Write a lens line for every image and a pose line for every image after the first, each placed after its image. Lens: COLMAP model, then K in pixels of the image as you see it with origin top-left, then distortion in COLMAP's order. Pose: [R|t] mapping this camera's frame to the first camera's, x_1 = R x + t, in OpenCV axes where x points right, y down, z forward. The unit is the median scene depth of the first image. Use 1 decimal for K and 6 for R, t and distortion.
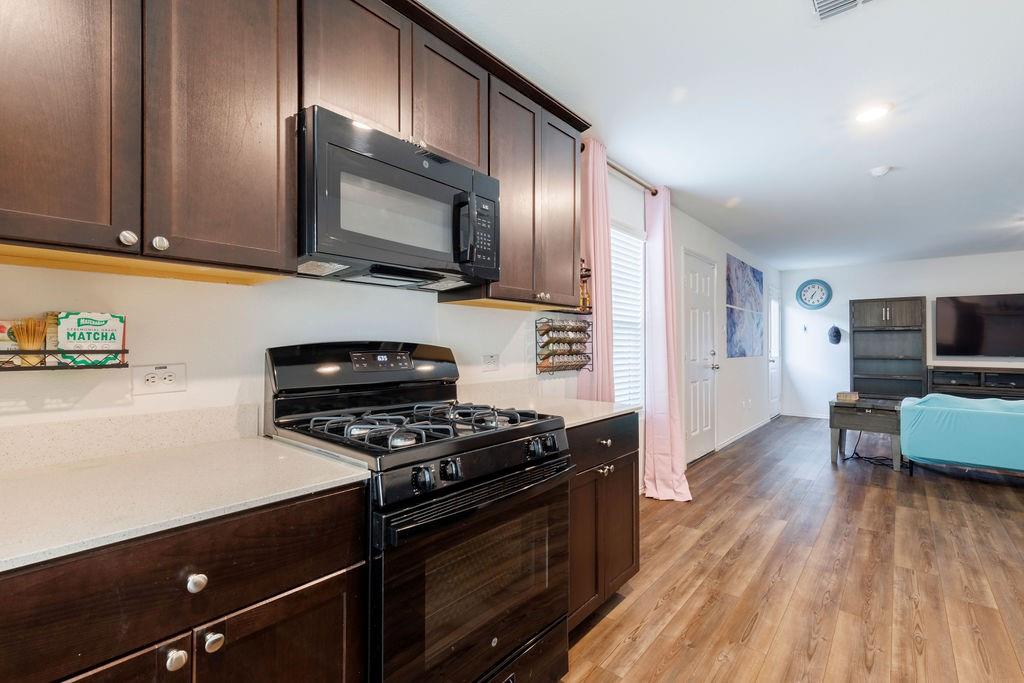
lens RADIAL K [[460.0, 0, 513.8], [0, 460.0, 341.9], [0, 0, 1]] dist [0.007843, -0.000484]
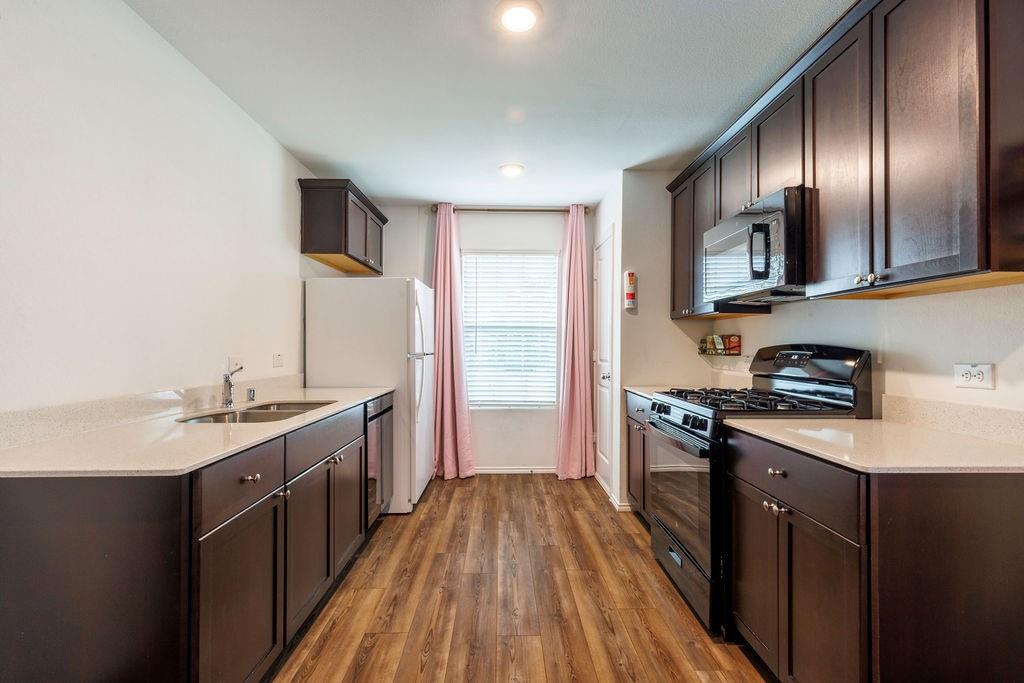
lens RADIAL K [[459.2, 0, 512.0], [0, 459.2, 341.5], [0, 0, 1]] dist [0.008895, -0.000580]
pose [[-0.751258, -0.006582, -0.659976, 0.773563], [0.004173, 0.999883, -0.014721, 0.004092], [0.659996, -0.013813, -0.751142, 0.955795]]
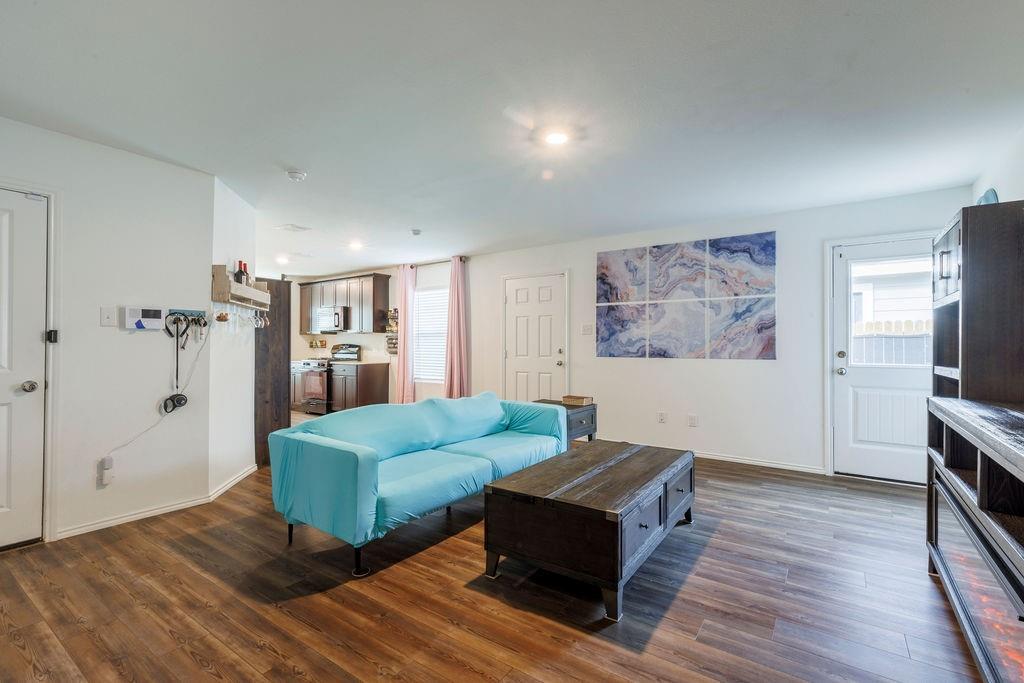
lens RADIAL K [[460.0, 0, 513.8], [0, 460.0, 341.9], [0, 0, 1]] dist [0.007843, -0.000484]
pose [[0.089610, -0.005911, -0.995959, 3.062699], [0.008759, 0.999948, -0.005147, 0.011066], [0.995938, -0.008262, 0.089657, 1.535015]]
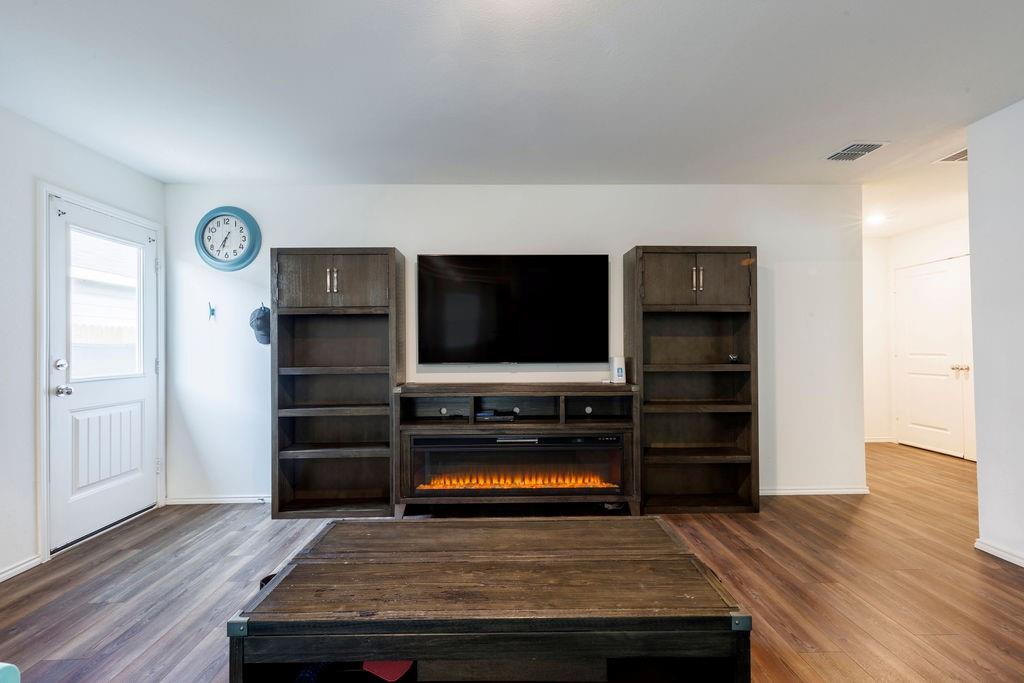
lens RADIAL K [[460.0, 0, 513.8], [0, 460.0, 341.9], [0, 0, 1]] dist [0.007843, -0.000484]
pose [[0.752129, -0.001627, 0.659013, 1.648154], [0.002836, 0.999996, -0.000768, 0.008359], [-0.659009, 0.002447, 0.752131, 1.350661]]
